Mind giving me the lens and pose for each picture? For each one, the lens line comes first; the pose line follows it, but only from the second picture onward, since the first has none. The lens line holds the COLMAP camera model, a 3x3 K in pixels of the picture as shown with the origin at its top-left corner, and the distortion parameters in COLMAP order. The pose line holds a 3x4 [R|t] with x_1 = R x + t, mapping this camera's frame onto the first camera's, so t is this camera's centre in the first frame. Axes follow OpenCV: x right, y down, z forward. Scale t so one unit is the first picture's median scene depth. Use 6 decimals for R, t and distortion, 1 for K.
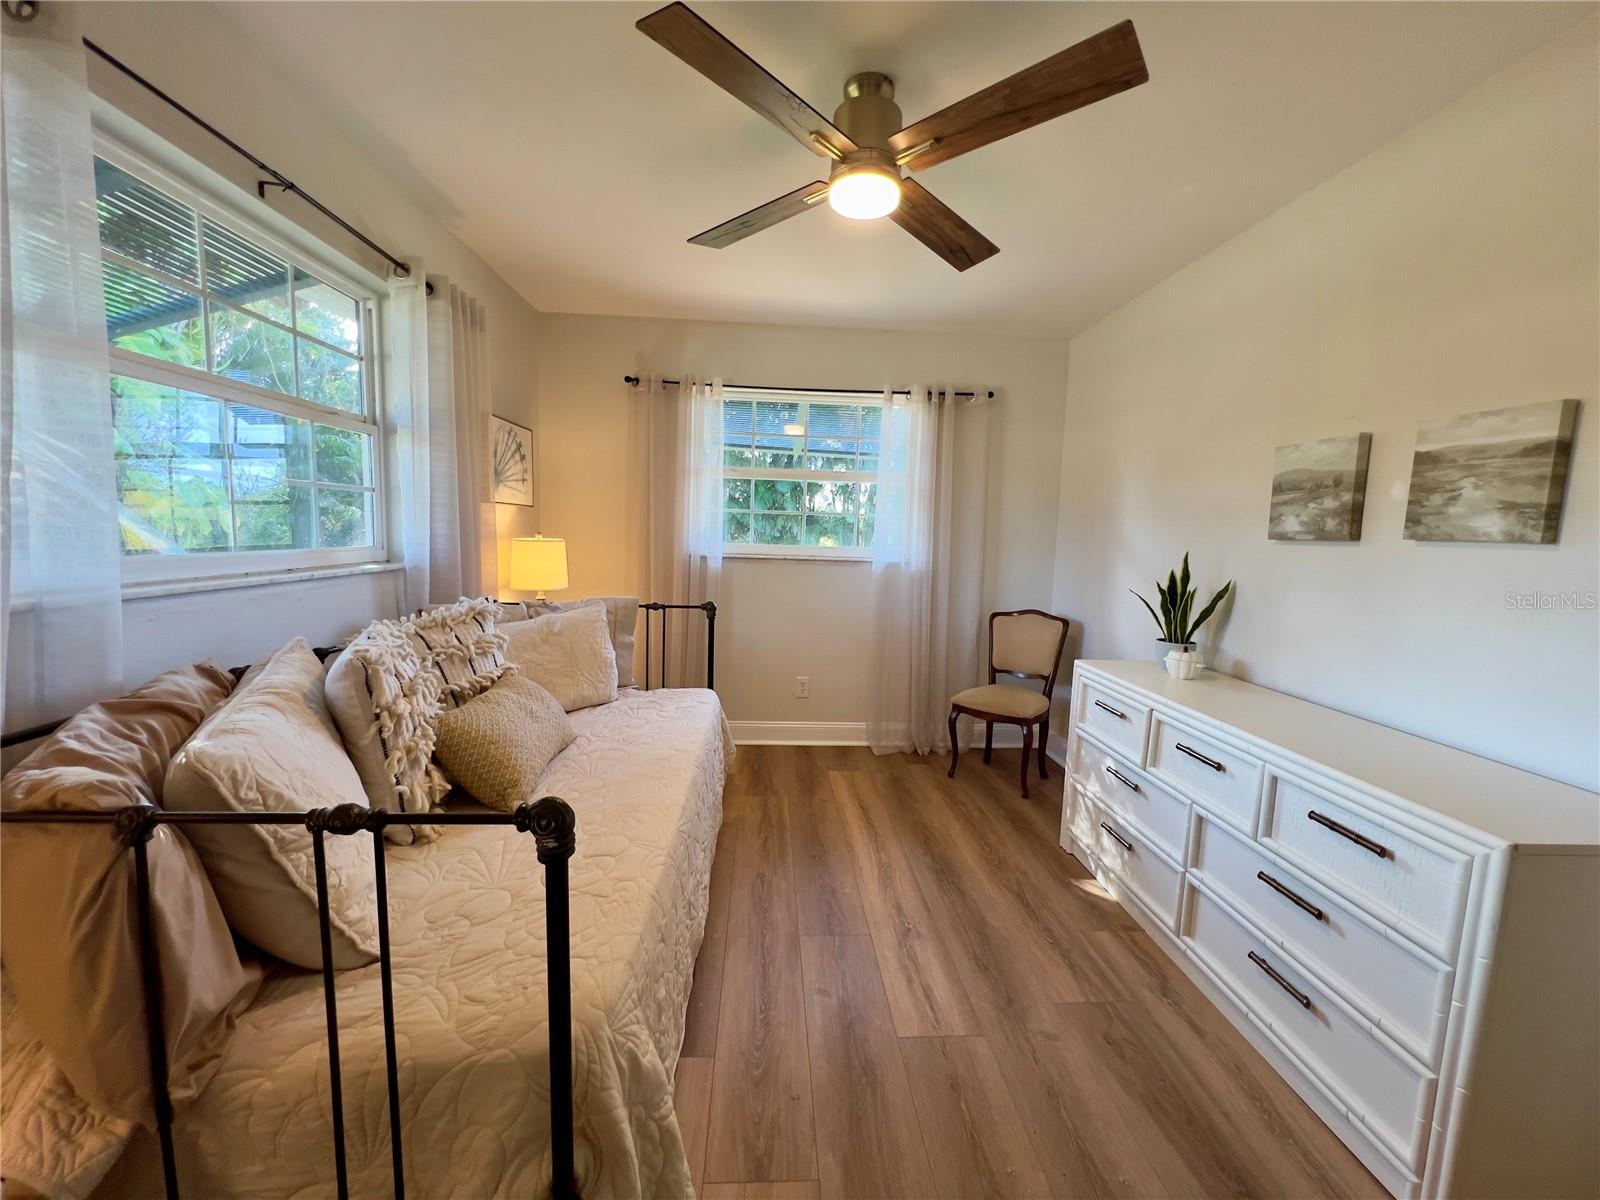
lens RADIAL K [[638.6, 0, 797.3], [0, 638.6, 598.5], [0, 0, 1]] dist [-0.002266, 0.000350]
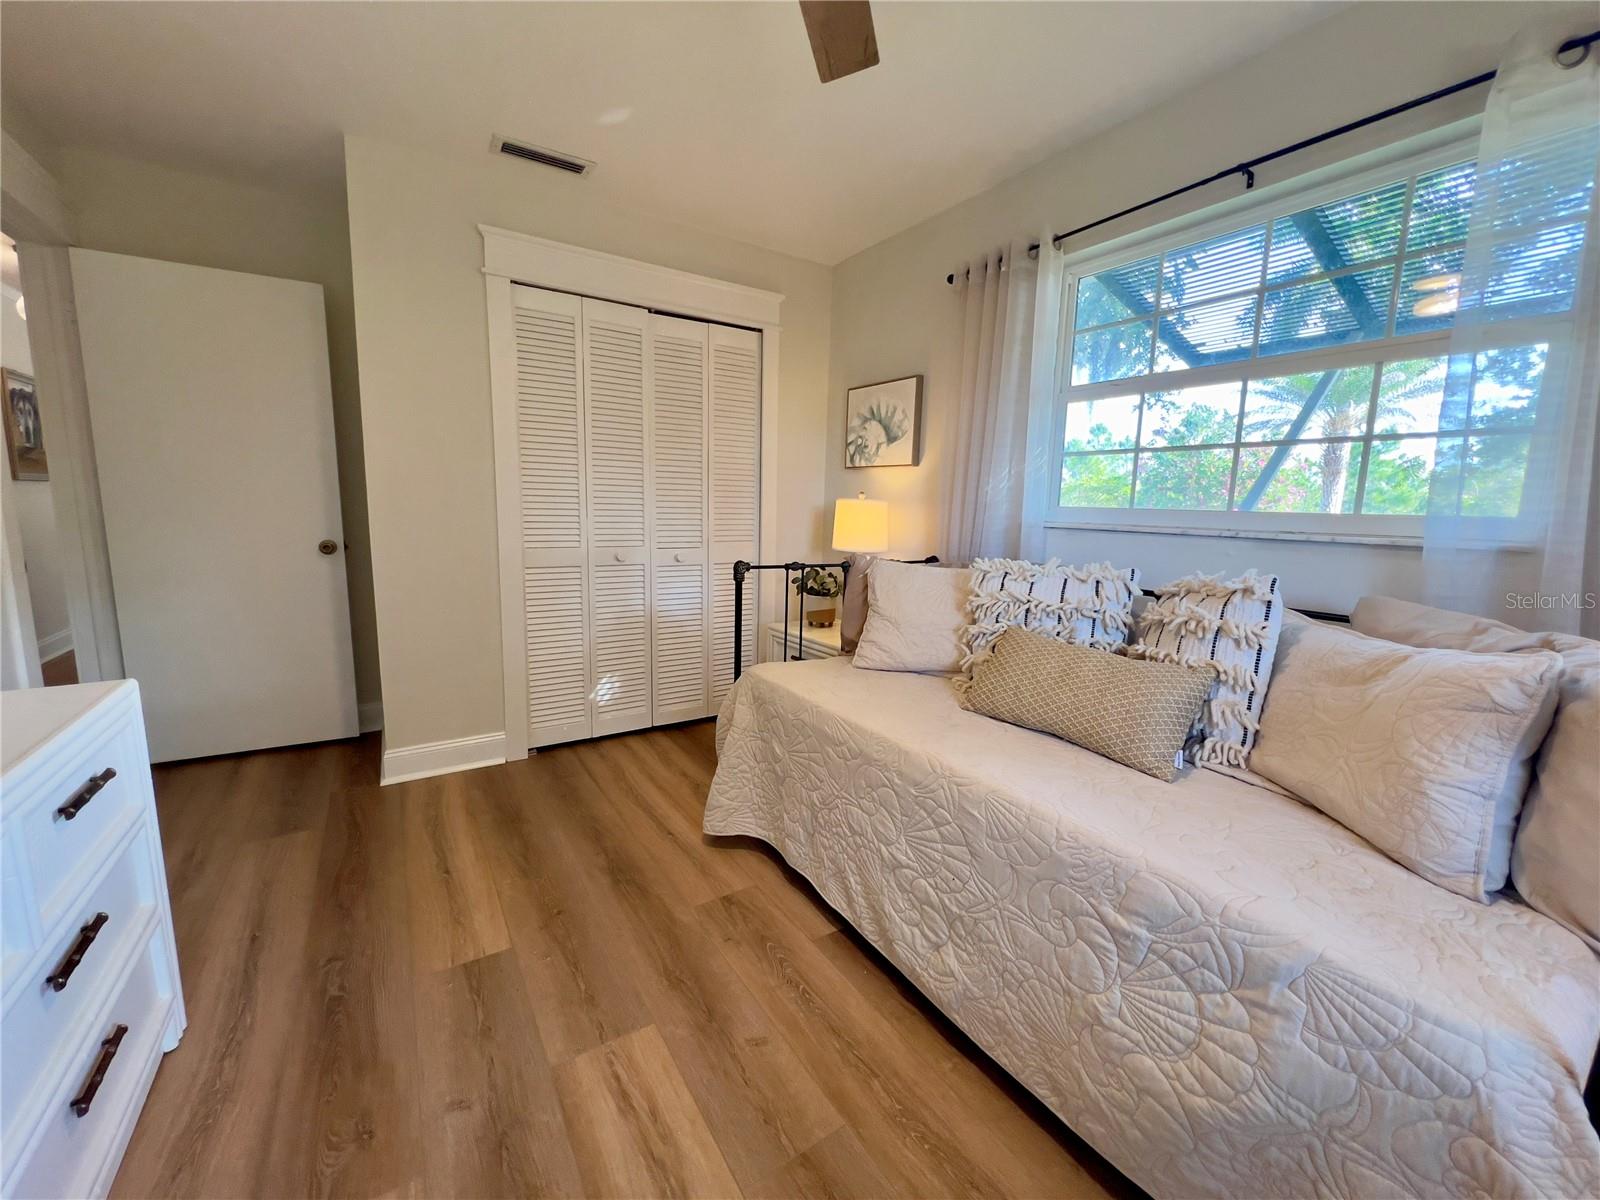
lens RADIAL K [[638.6, 0, 797.3], [0, 638.6, 598.5], [0, 0, 1]] dist [-0.002266, 0.000350]
pose [[-0.865862, 0.027226, -0.499541, 0.279918], [-0.100801, 0.968545, 0.227507, -0.071241], [0.490022, 0.247344, -0.835882, 1.148327]]
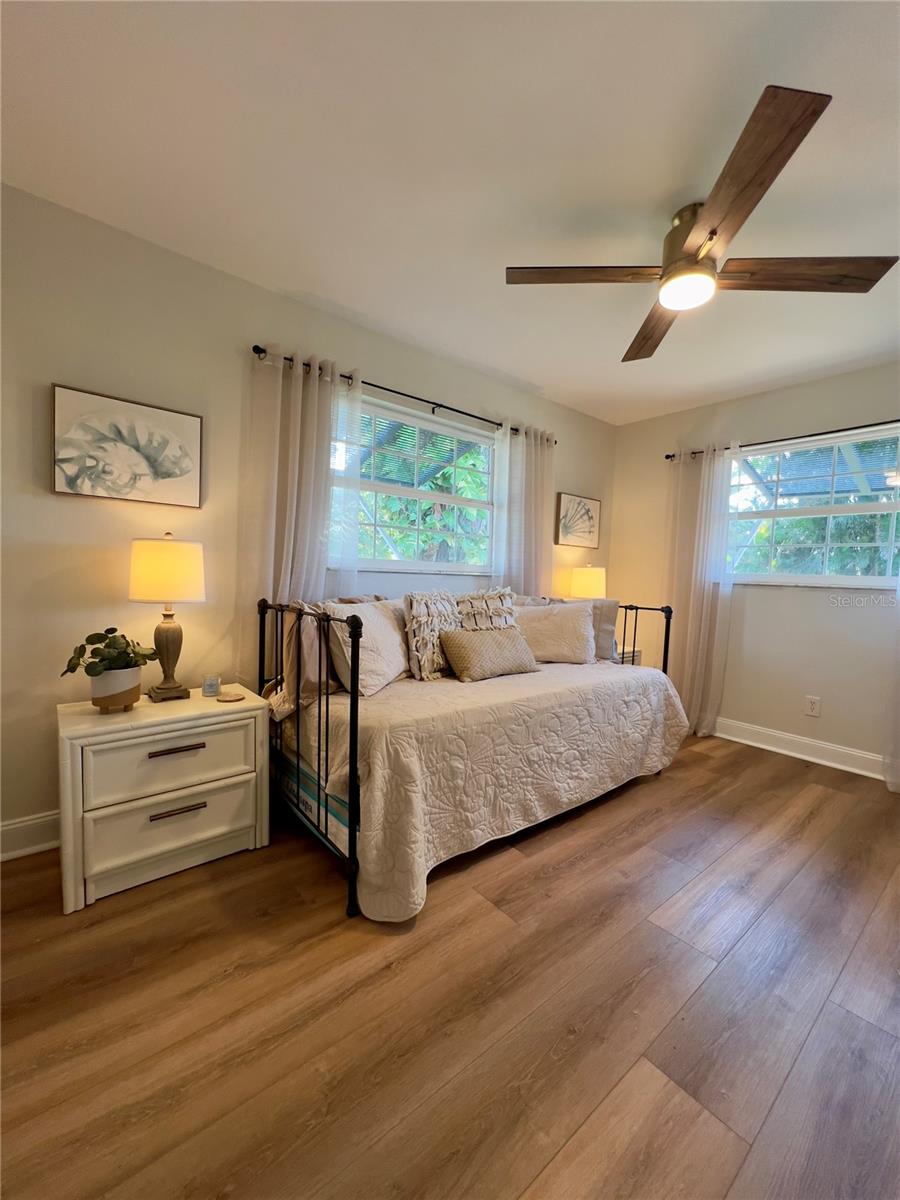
lens RADIAL K [[479.0, 0, 452.4], [0, 479.0, 599.9], [0, 0, 1]] dist [-0.002266, 0.000350]
pose [[0.595963, 0.035333, -0.802235, 0.457638], [-0.105856, 0.993770, -0.034869, 0.085842], [0.796005, 0.105702, 0.595990, 0.034226]]
